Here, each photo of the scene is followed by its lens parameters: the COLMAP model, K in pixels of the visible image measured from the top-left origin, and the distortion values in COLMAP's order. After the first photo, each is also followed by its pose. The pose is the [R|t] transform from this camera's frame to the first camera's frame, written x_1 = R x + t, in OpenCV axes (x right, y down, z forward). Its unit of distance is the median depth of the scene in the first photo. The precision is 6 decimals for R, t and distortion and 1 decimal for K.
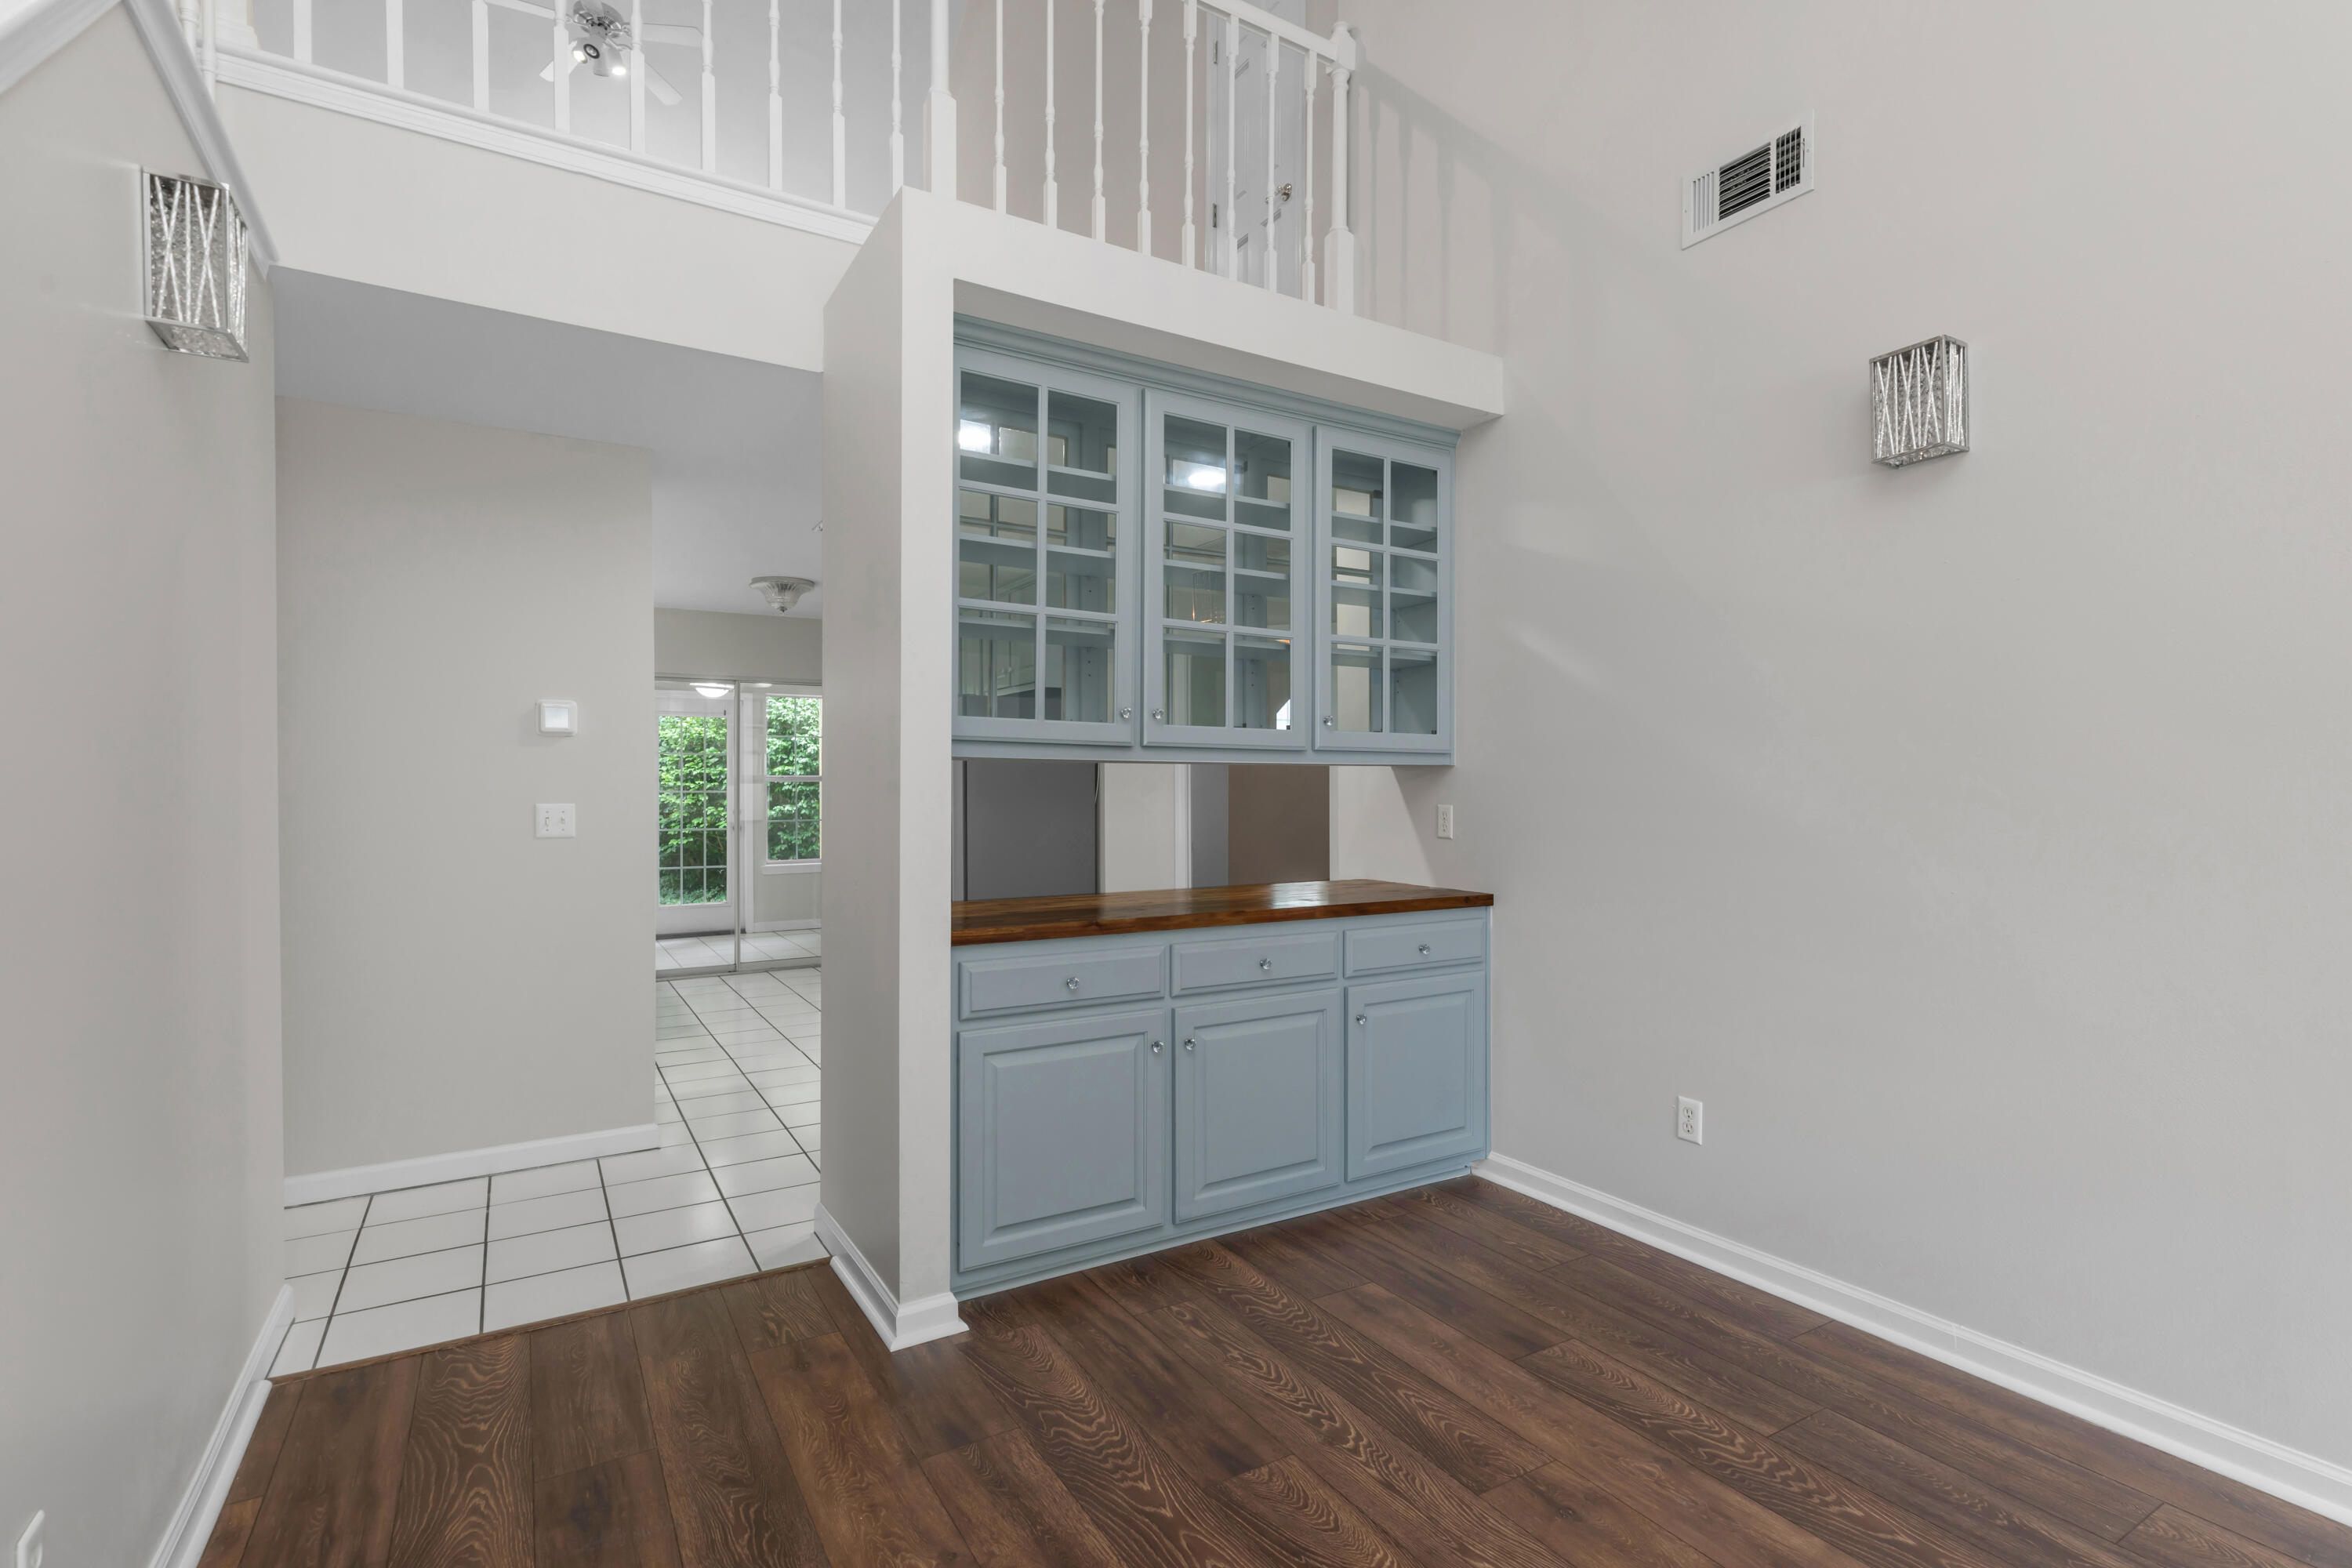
lens RADIAL K [[1085.4, 0, 1193.1], [0, 1085.4, 789.8], [0, 0, 1]] dist [0.001401, 0.000489]
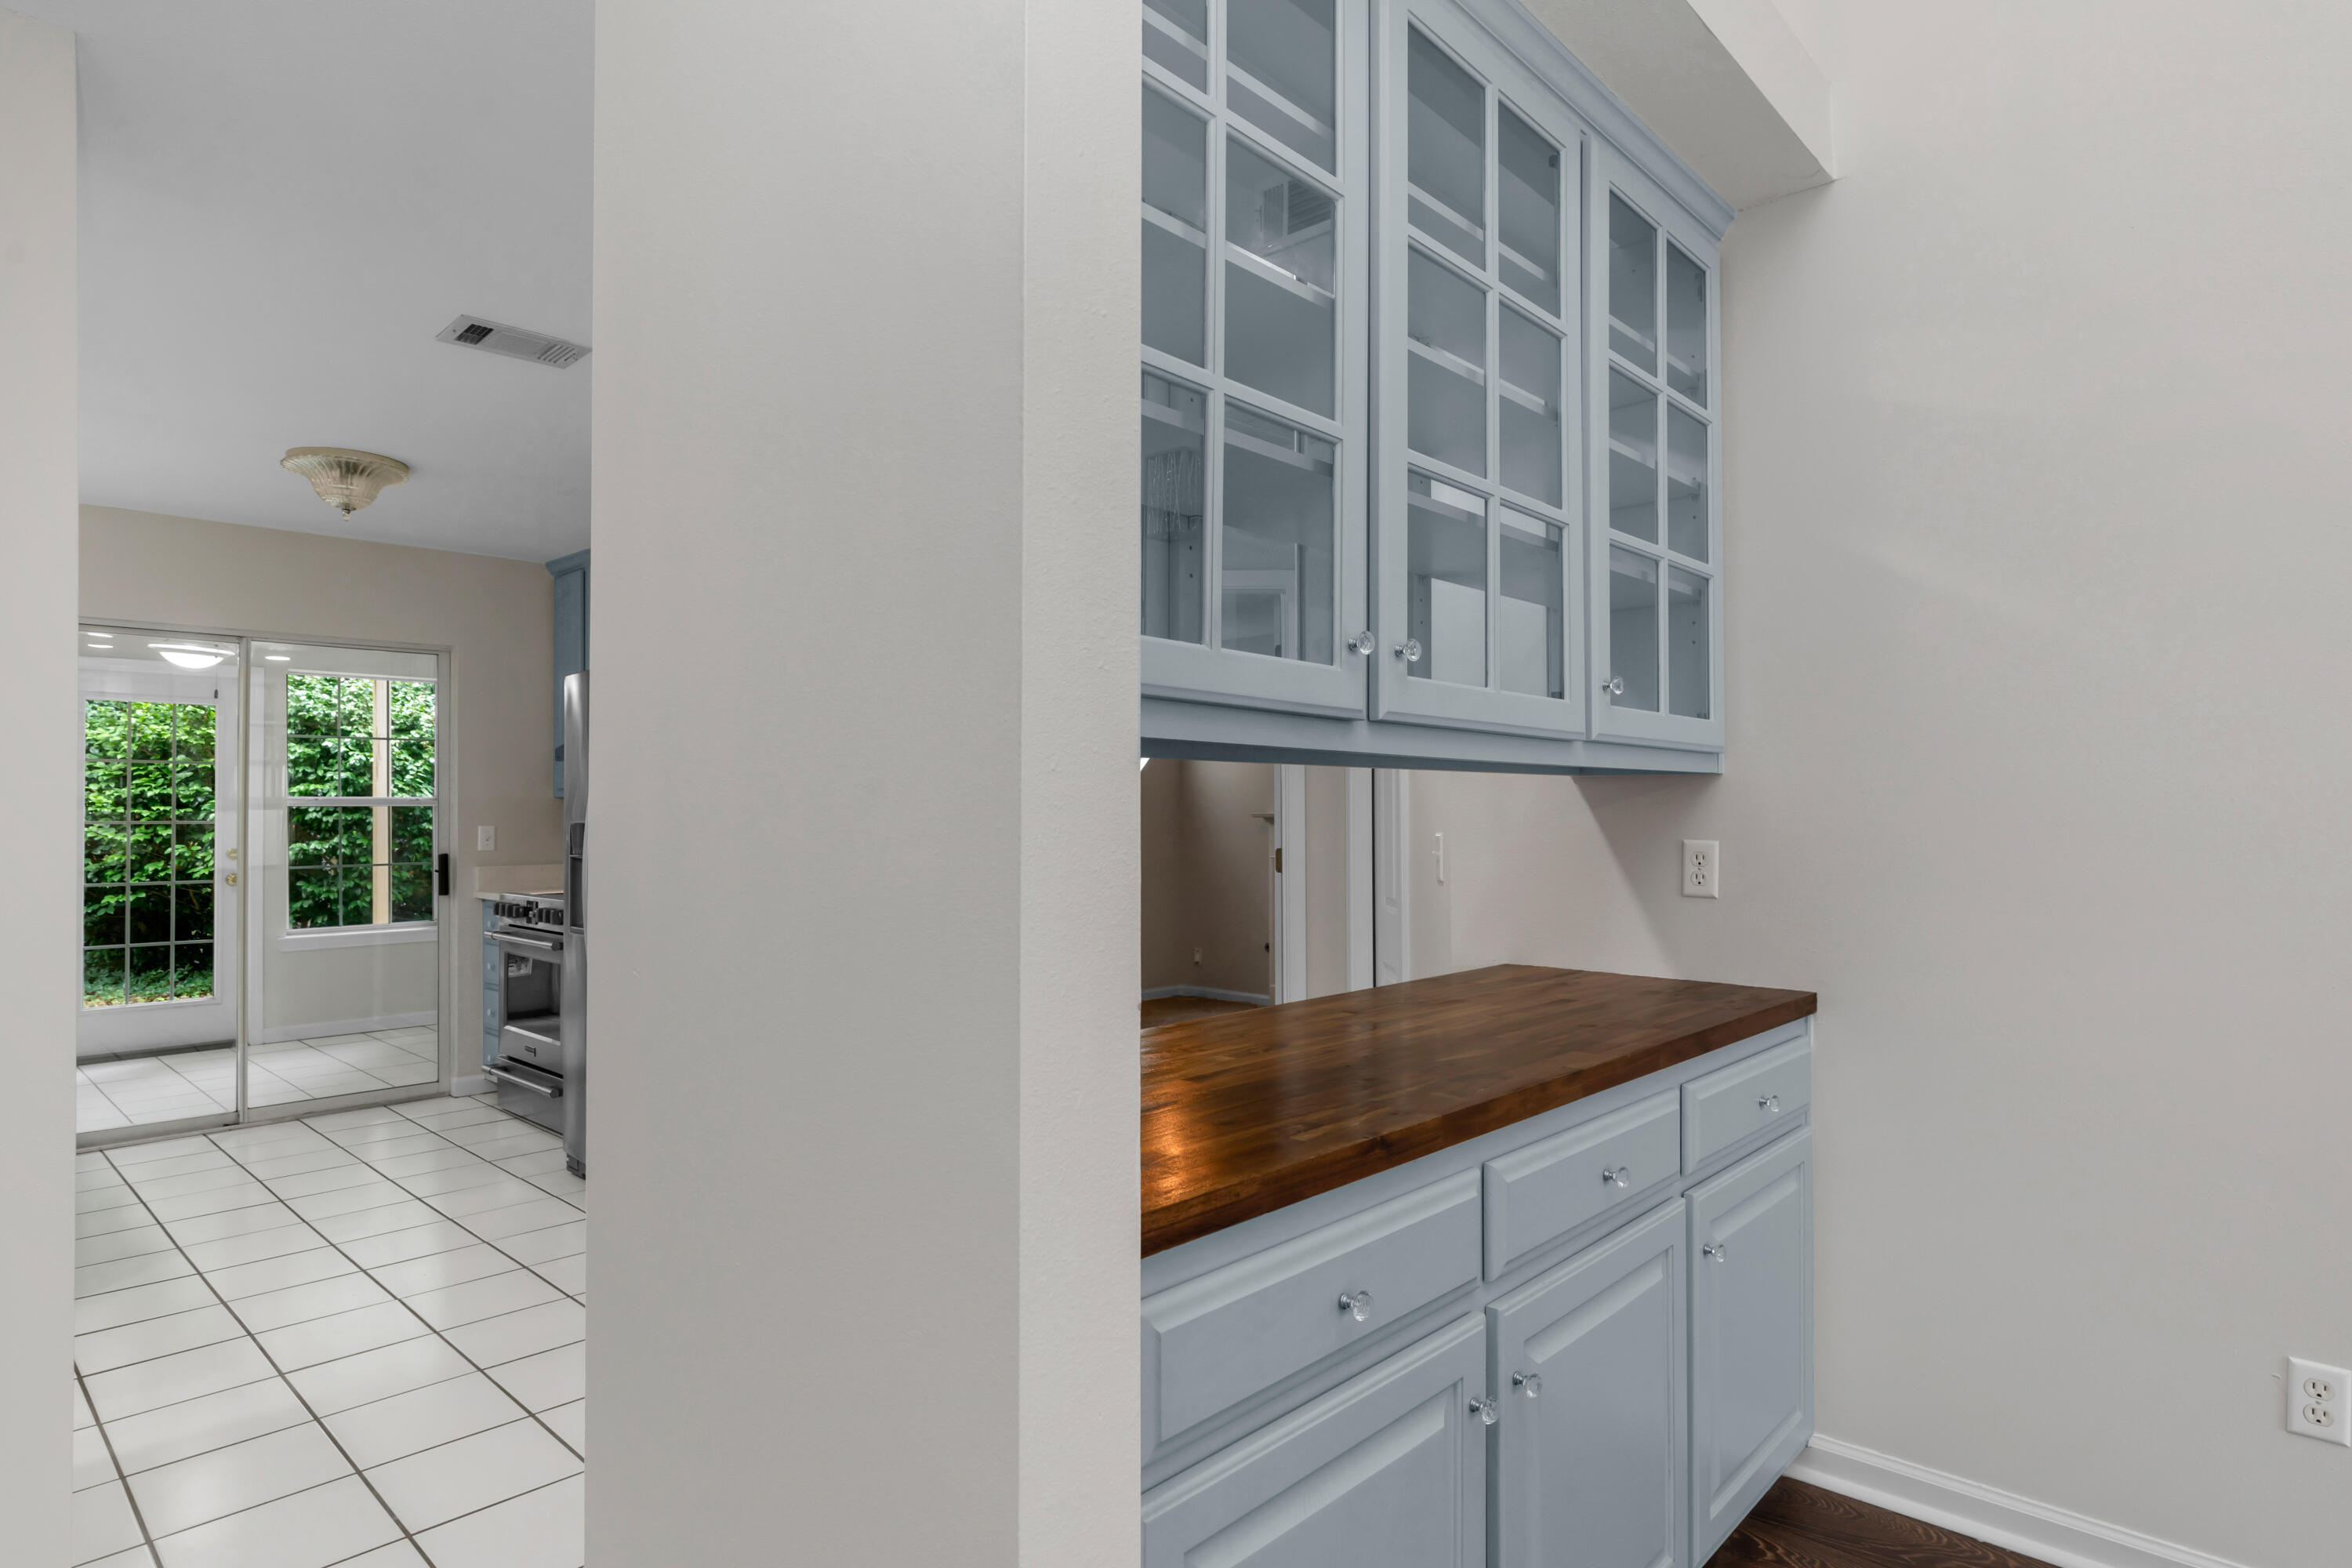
lens RADIAL K [[1233.8, 0, 1216.7], [0, 1233.8, 798.2], [0, 0, 1]] dist [-0.002755, -0.000268]
pose [[0.959146, 0.000668, 0.282910, -0.088054], [0.003473, 0.999894, -0.014137, -0.000301], [-0.282890, 0.014542, 0.959042, 0.178011]]
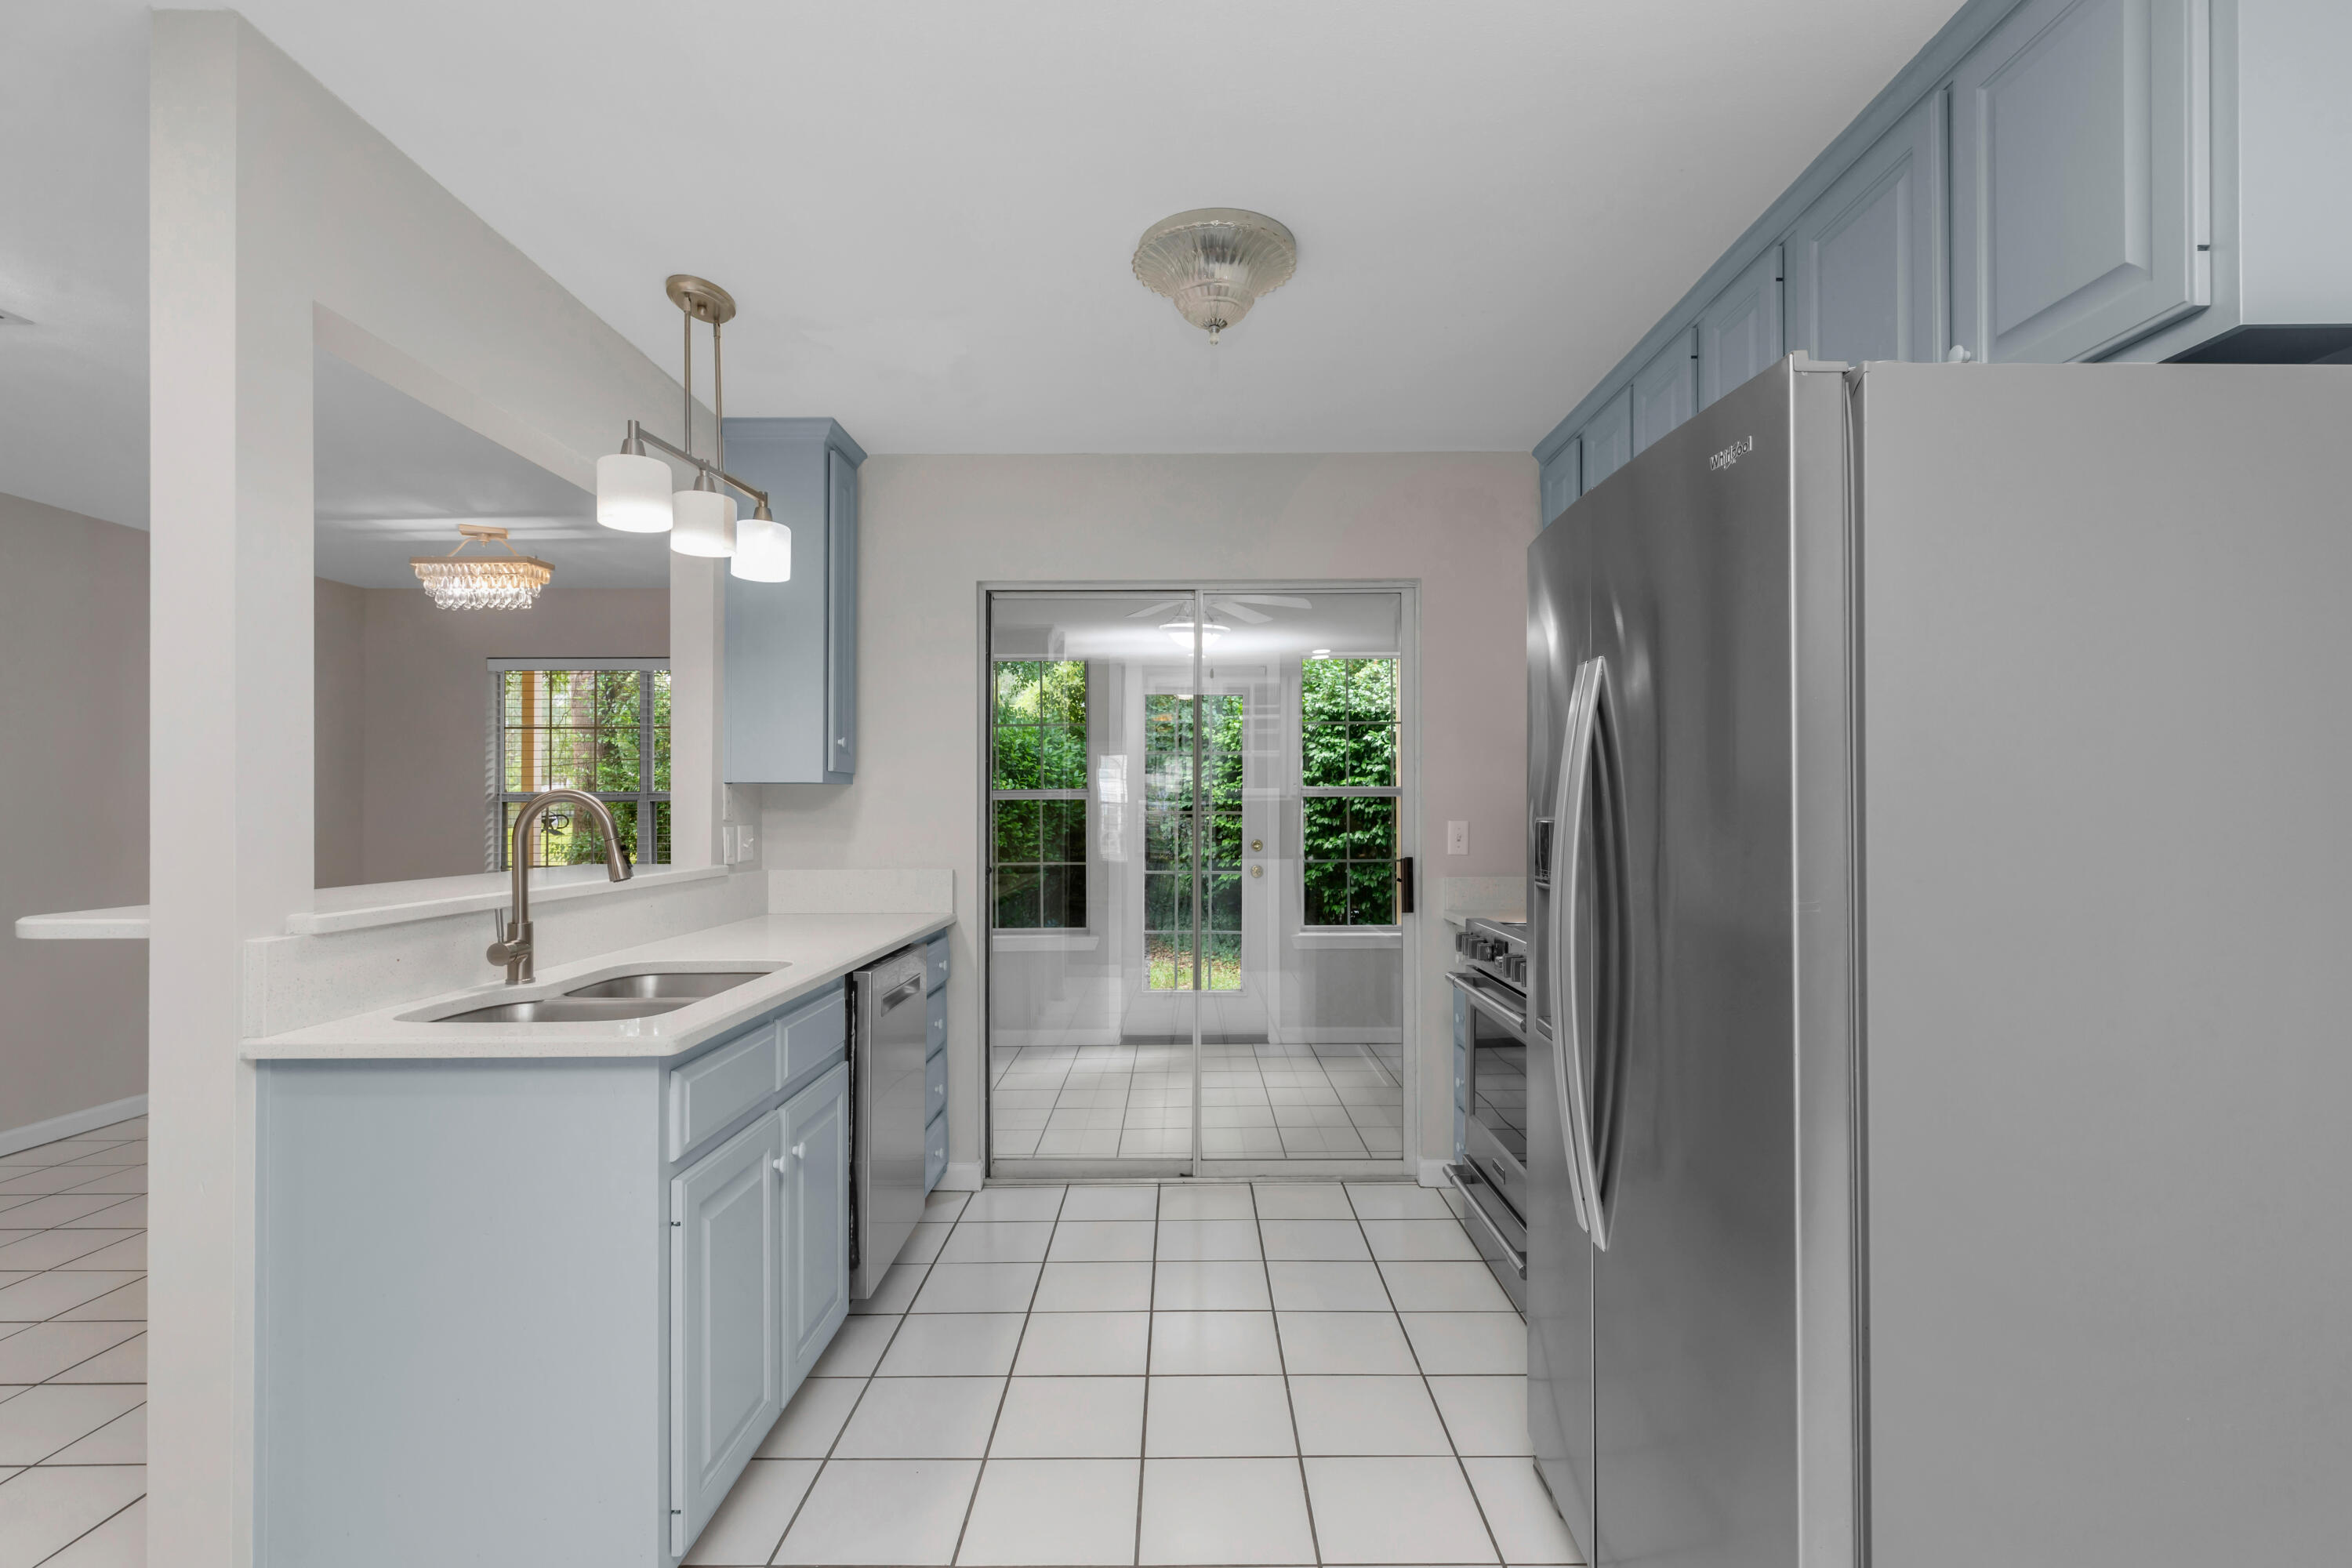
lens RADIAL K [[1129.0, 0, 1190.3], [0, 1129.0, 799.5], [0, 0, 1]] dist [-0.000867, -0.000146]
pose [[0.854558, -0.002870, -0.519347, -0.144094], [-0.002168, 0.999956, -0.009093, -0.000079], [0.519351, 0.008896, 0.854515, 0.535346]]
